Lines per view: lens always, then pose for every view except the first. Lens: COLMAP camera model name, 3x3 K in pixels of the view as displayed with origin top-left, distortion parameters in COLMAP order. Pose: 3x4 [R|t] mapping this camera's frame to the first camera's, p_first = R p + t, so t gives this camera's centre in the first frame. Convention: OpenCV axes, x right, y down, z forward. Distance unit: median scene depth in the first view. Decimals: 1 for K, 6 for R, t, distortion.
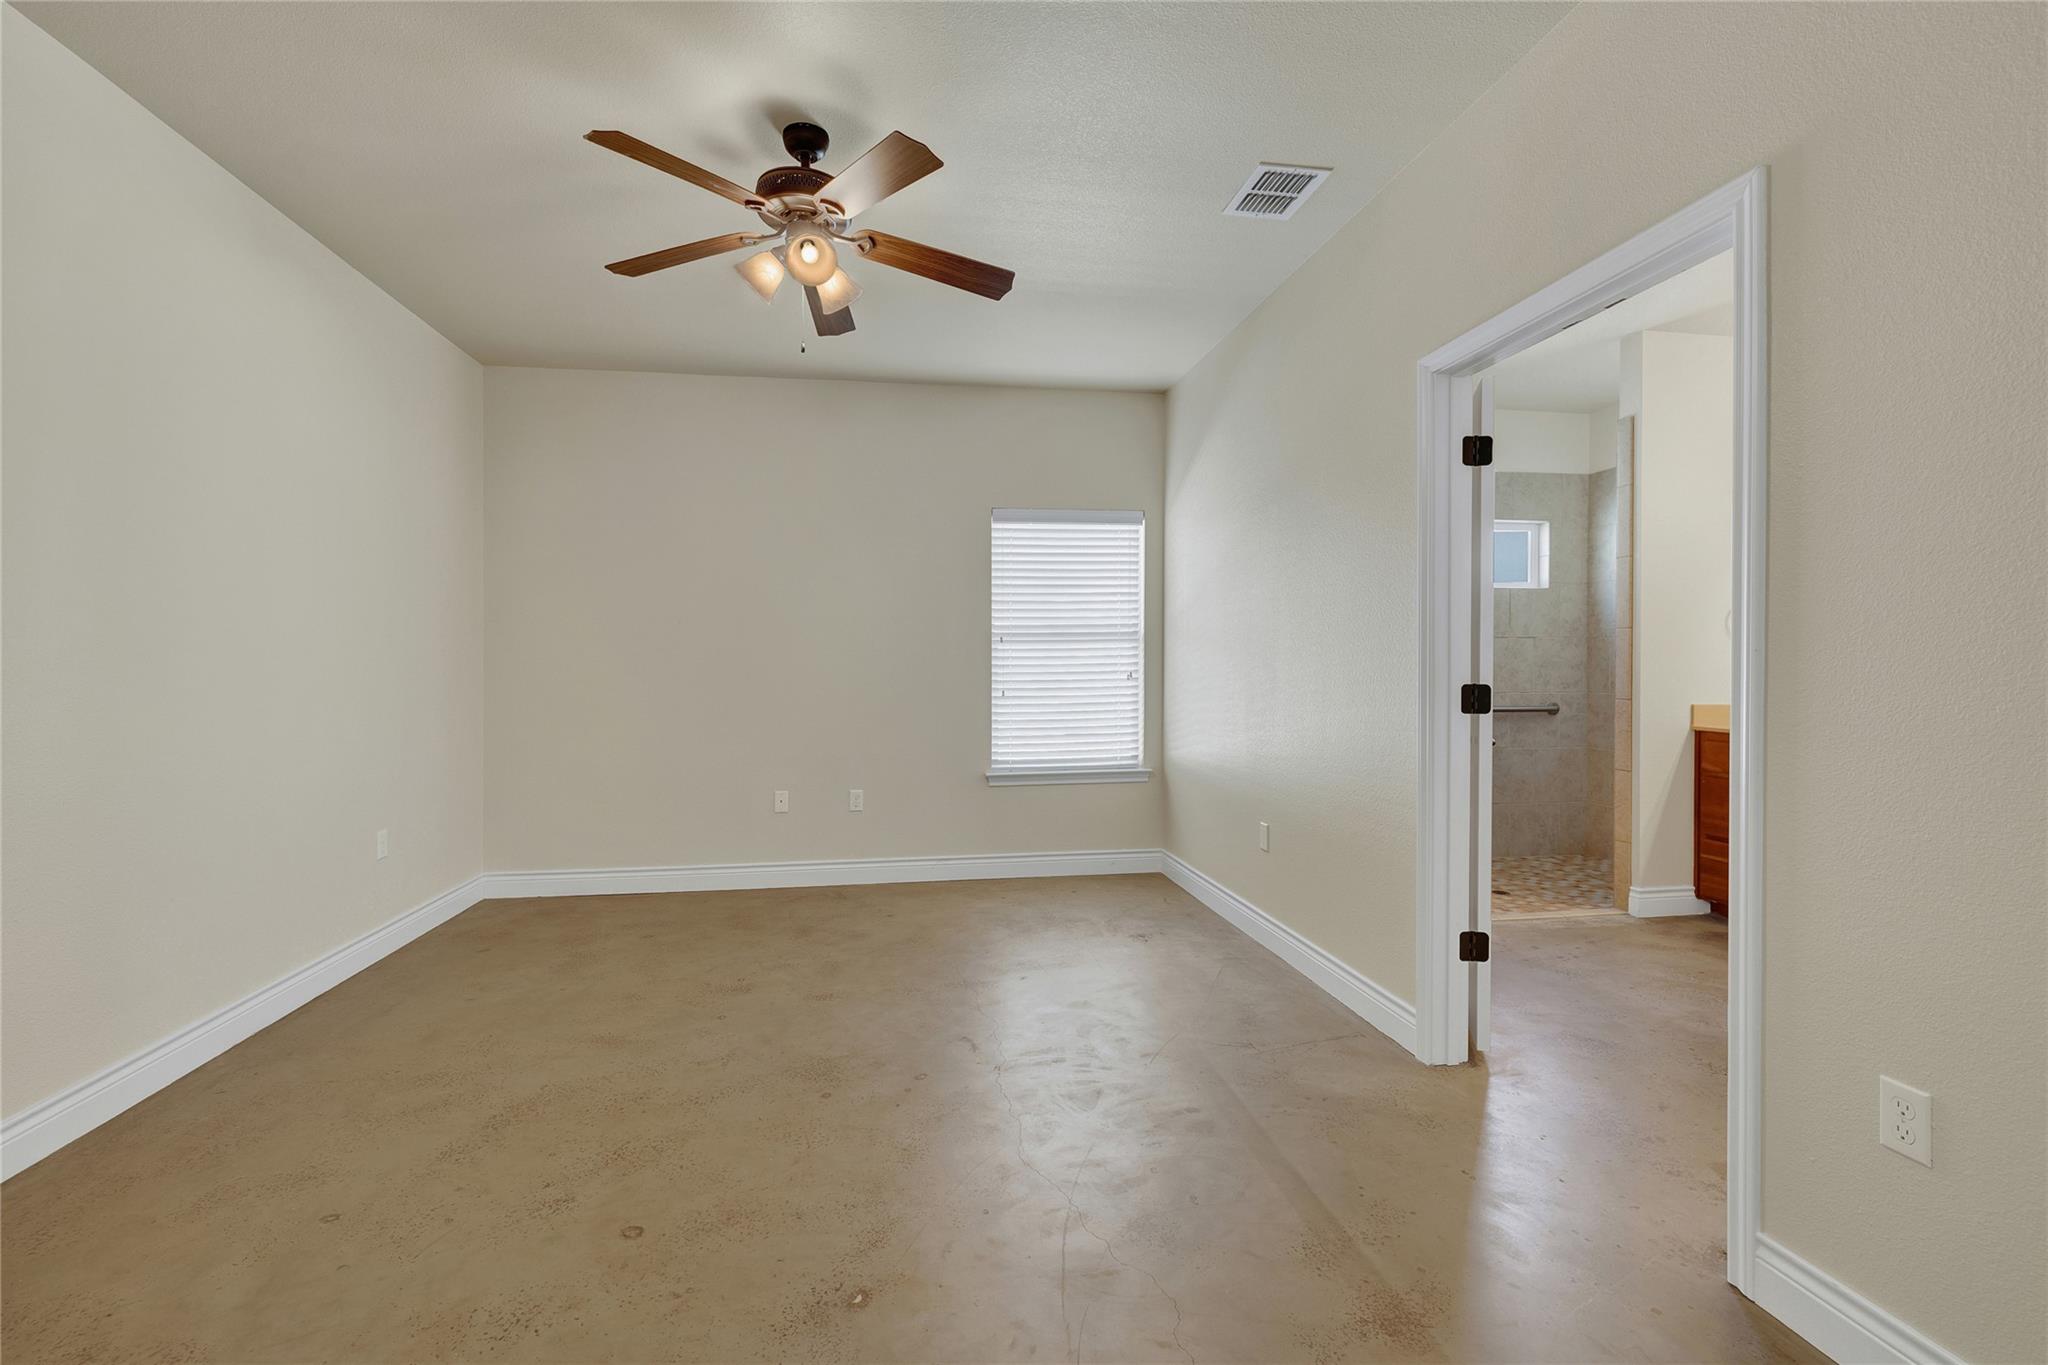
lens RADIAL K [[877.7, 0, 1017.3], [0, 877.7, 675.9], [0, 0, 1]] dist [0.002522, 0.000714]
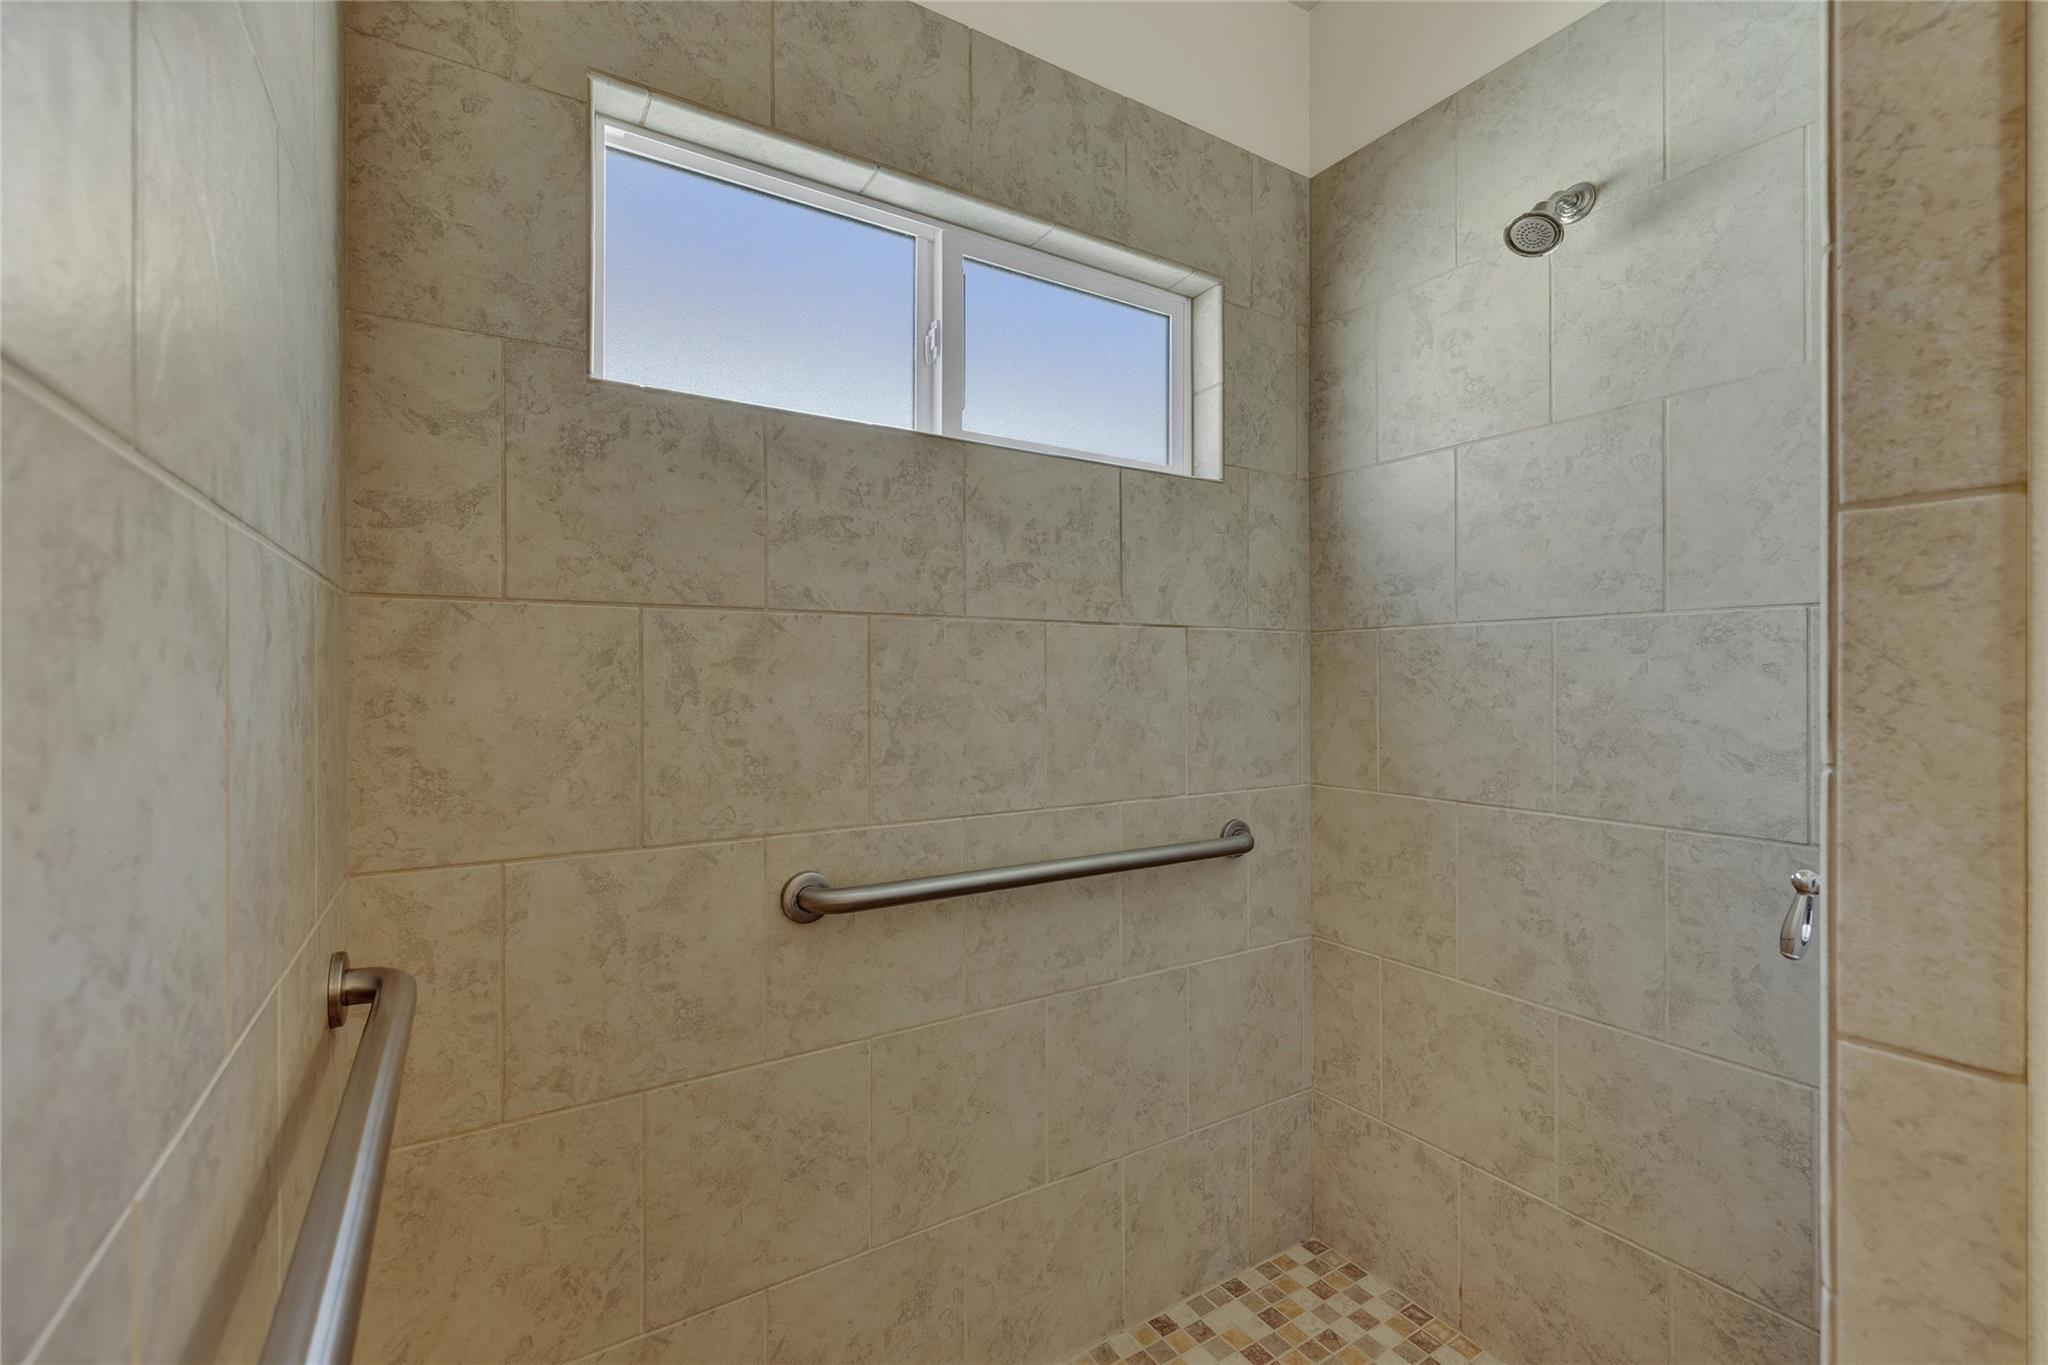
lens RADIAL K [[869.3, 0, 1016.6], [0, 869.3, 676.1], [0, 0, 1]] dist [0.002204, 0.000187]
pose [[0.923761, 0.002225, 0.382962, 0.407910], [0.004523, 0.999850, -0.016720, -0.019969], [-0.382942, 0.017178, 0.923613, 0.728487]]
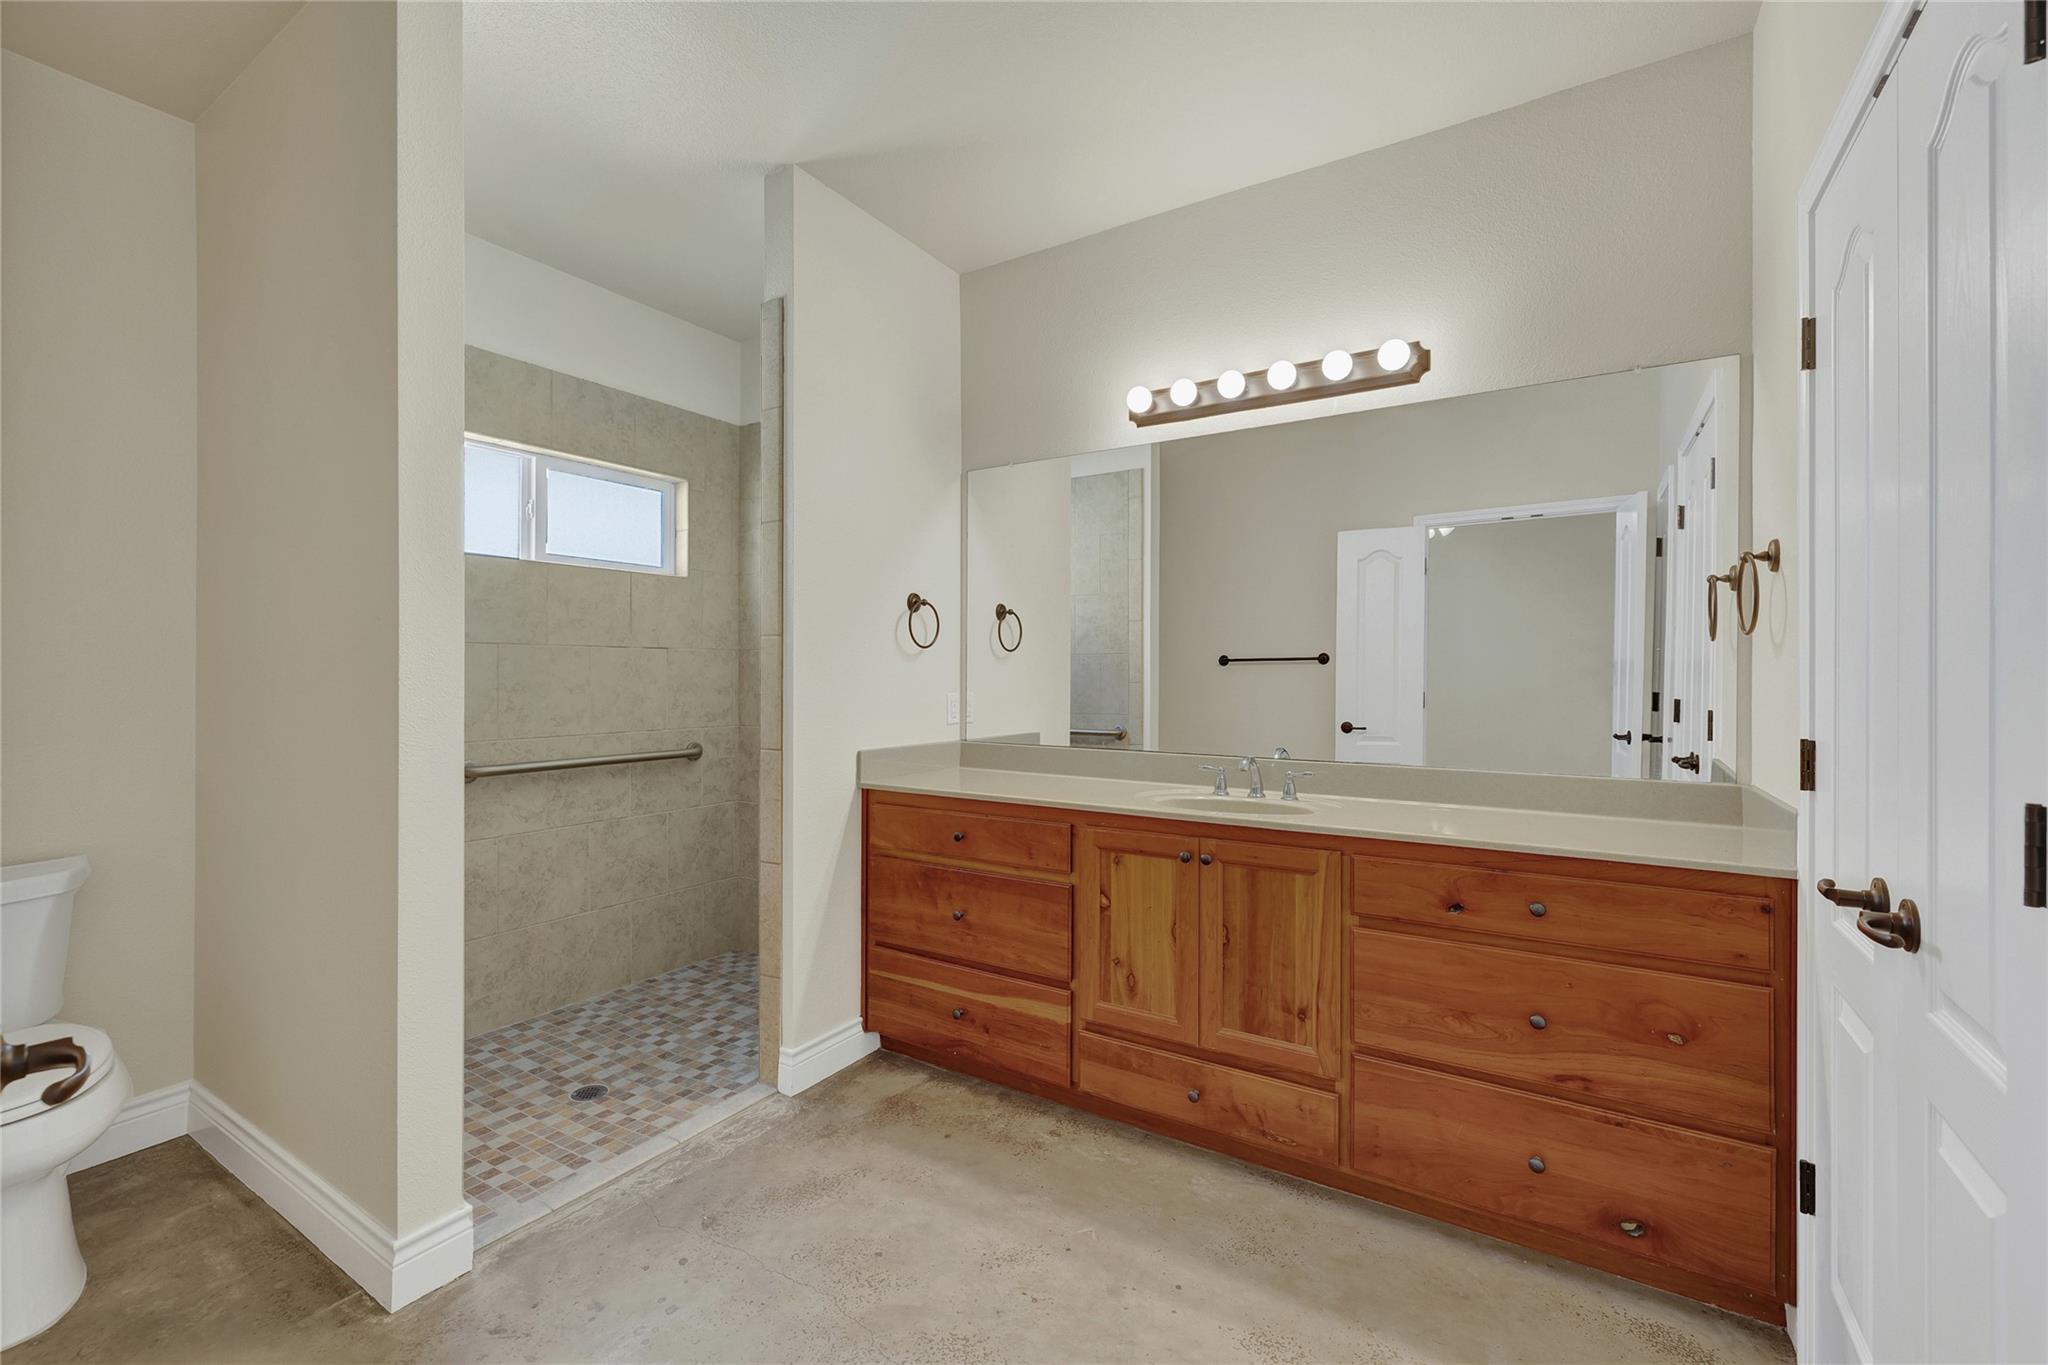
lens RADIAL K [[869.3, 0, 1016.6], [0, 869.3, 676.1], [0, 0, 1]] dist [0.002204, 0.000187]
pose [[0.661570, 0.003730, 0.749874, 0.265623], [0.004802, 0.999946, -0.009210, -0.014599], [-0.749868, 0.009694, 0.661517, 0.357497]]
